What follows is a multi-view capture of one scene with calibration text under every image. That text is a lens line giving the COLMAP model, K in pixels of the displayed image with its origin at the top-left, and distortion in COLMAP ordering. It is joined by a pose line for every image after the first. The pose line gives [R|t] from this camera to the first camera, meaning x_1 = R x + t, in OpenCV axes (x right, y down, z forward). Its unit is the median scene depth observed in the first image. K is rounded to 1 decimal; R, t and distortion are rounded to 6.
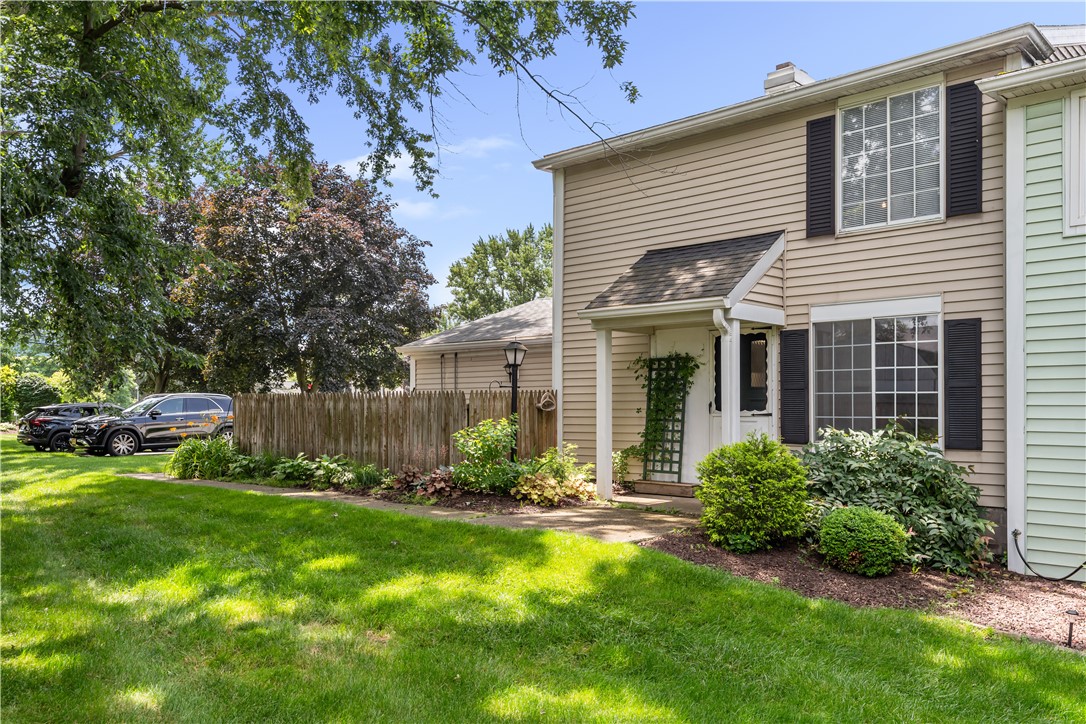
lens RADIAL K [[847.5, 0, 542.4], [0, 847.5, 399.0], [0, 0, 1]] dist [-0.002628, -0.000869]
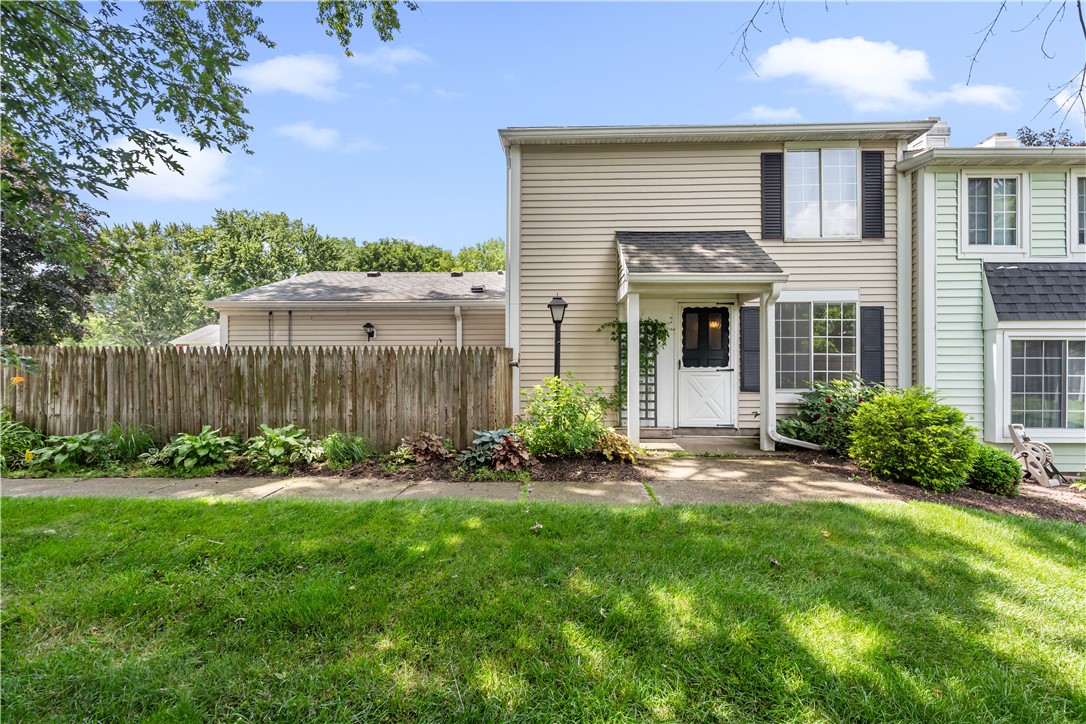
lens RADIAL K [[479.9, 0, 543.0], [0, 479.9, 362.0], [0, 0, 1]] dist [-0.005220, -0.000515]
pose [[0.752722, 0.001699, 0.658336, -0.368123], [-0.006198, 0.999971, 0.004506, 0.003848], [-0.658309, -0.007472, 0.752710, 0.531060]]
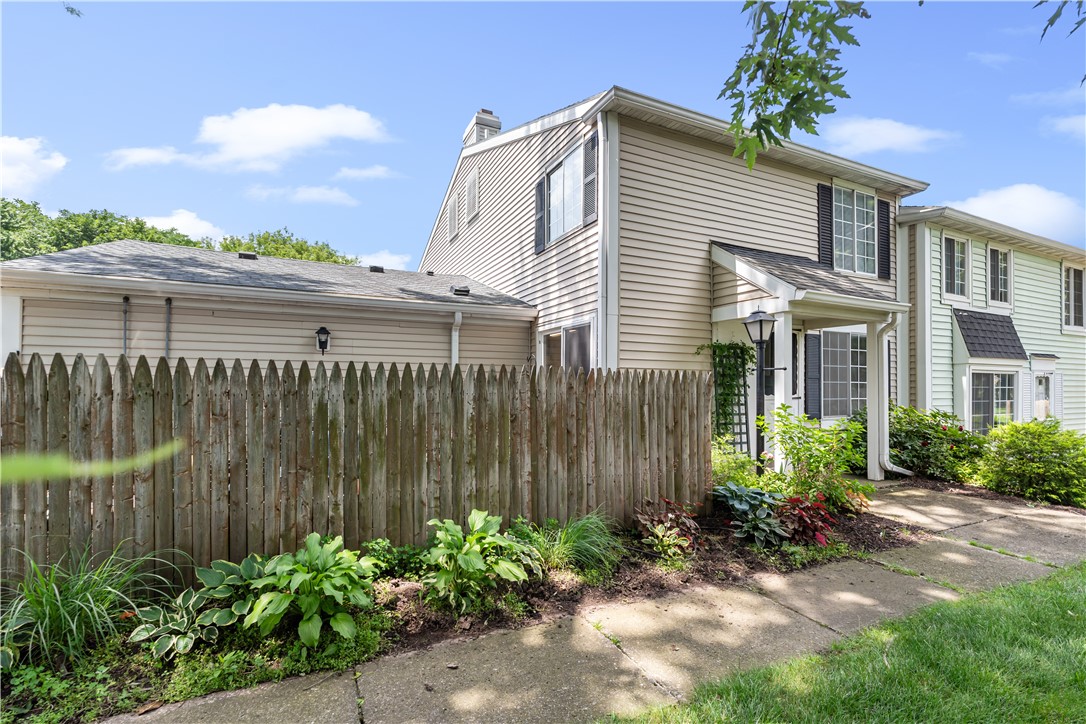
lens RADIAL K [[483.7, 0, 537.1], [0, 483.7, 376.9], [0, 0, 1]] dist [-0.003971, -0.000099]
pose [[0.372997, 0.015791, 0.927698, -0.468193], [-0.016314, 0.999812, -0.010459, 0.000680], [-0.927689, -0.011233, 0.373184, 0.917349]]
